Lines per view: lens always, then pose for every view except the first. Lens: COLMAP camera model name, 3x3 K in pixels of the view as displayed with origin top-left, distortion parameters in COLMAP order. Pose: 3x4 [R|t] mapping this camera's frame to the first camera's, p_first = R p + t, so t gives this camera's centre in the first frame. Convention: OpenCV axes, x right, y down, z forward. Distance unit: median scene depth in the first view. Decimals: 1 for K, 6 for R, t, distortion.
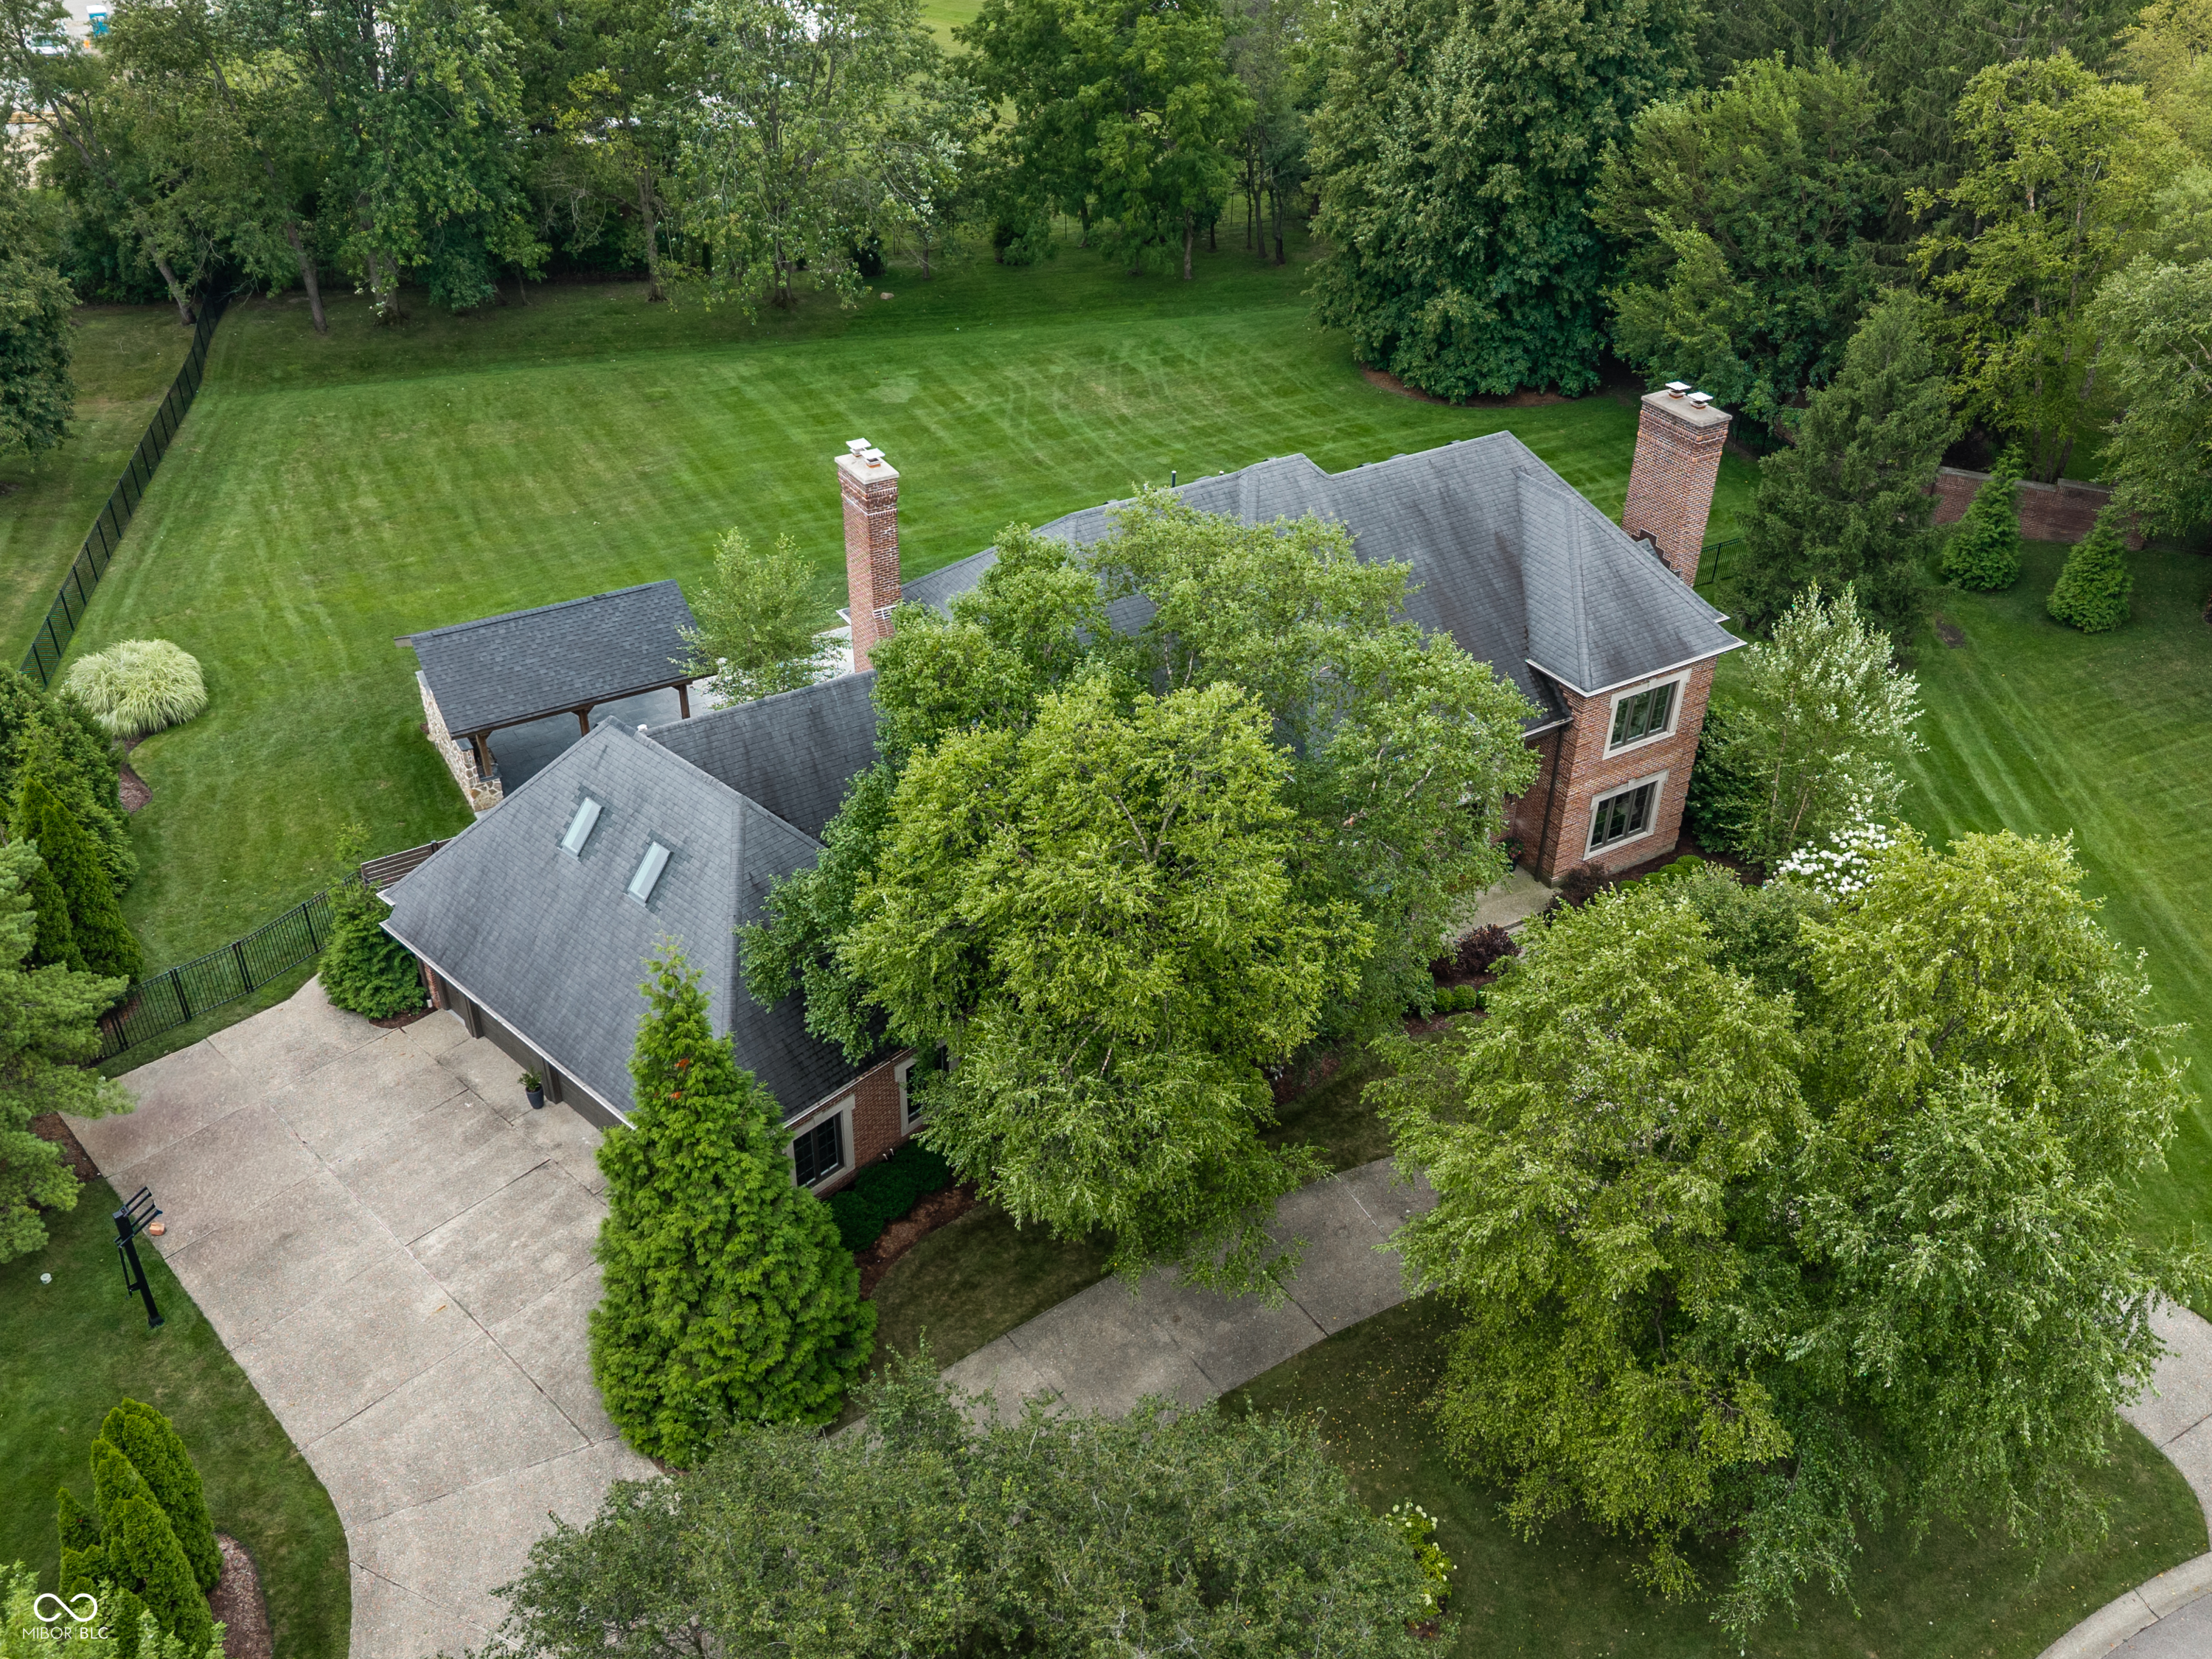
lens RADIAL K [[1916.5, 0, 1113.6], [0, 1916.5, 836.3], [0, 0, 1]] dist [0.066699, -0.108589]
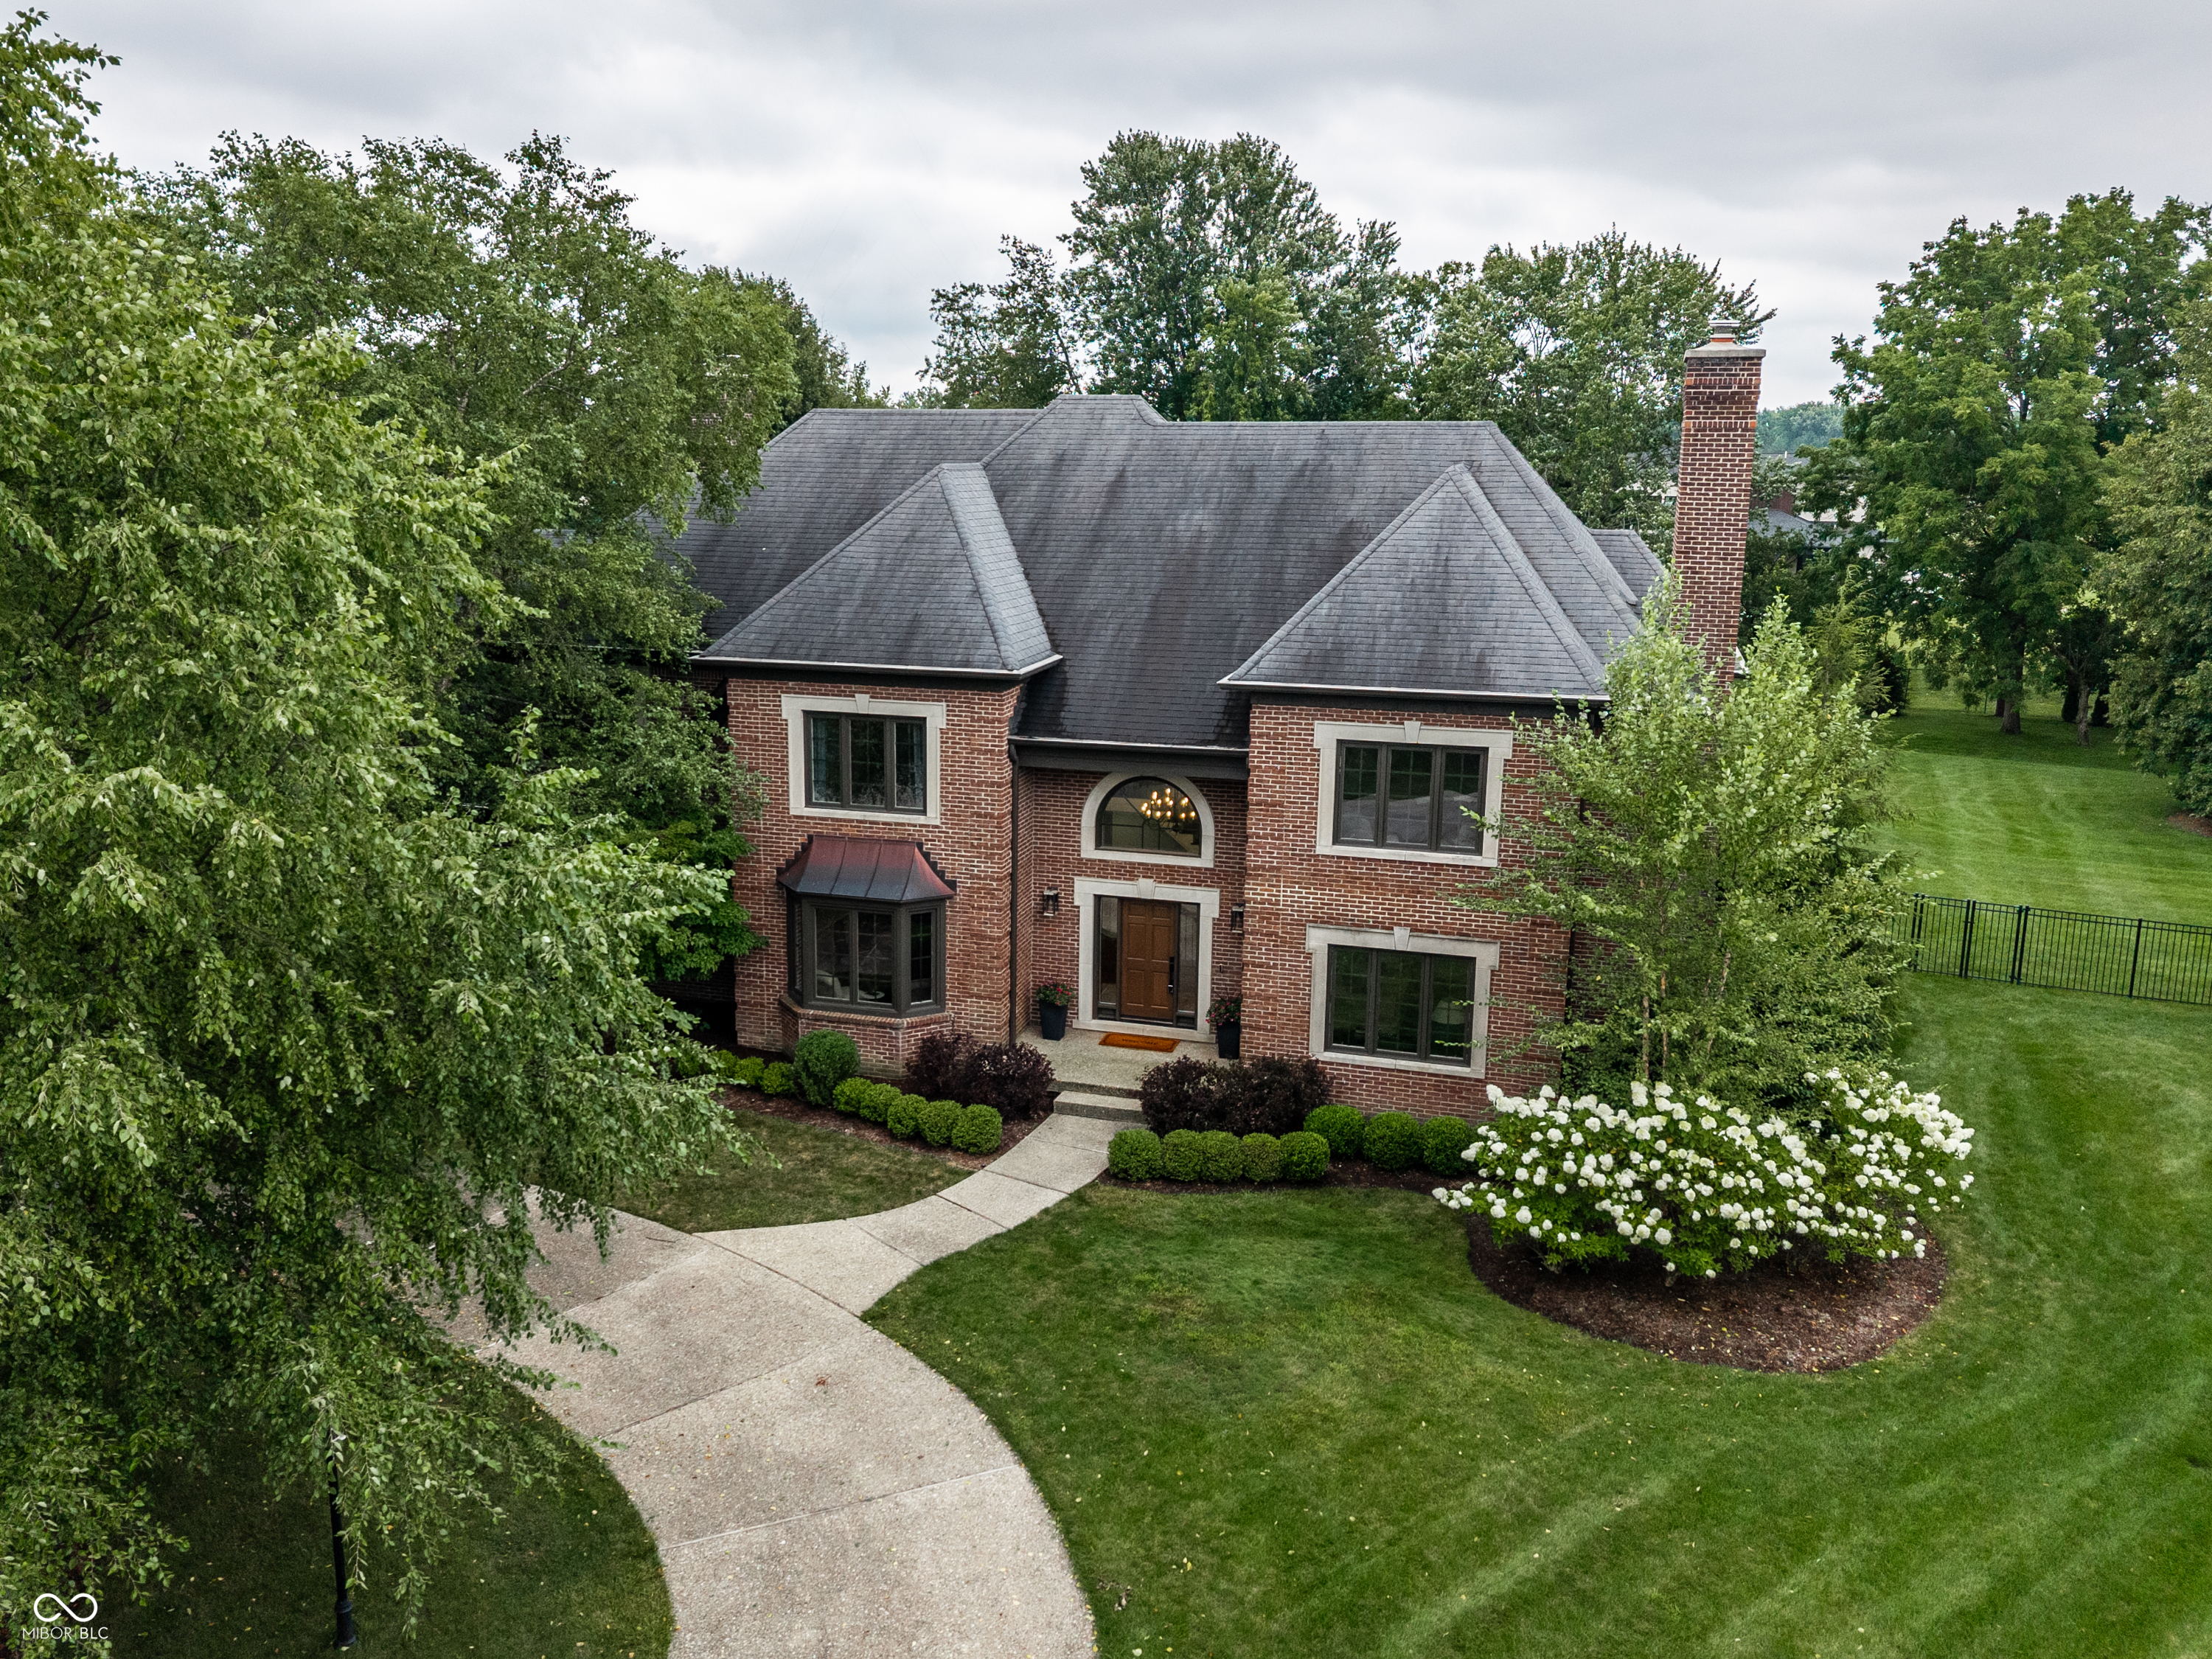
lens RADIAL K [[1916.5, 0, 1094.6], [0, 1916.5, 826.8], [0, 0, 1]] dist [0.066699, -0.108589]
pose [[0.672501, 0.145701, -0.725613, 0.588217], [-0.424046, 0.879400, -0.216427, 0.097630], [0.606570, 0.453241, 0.653181, 0.565950]]
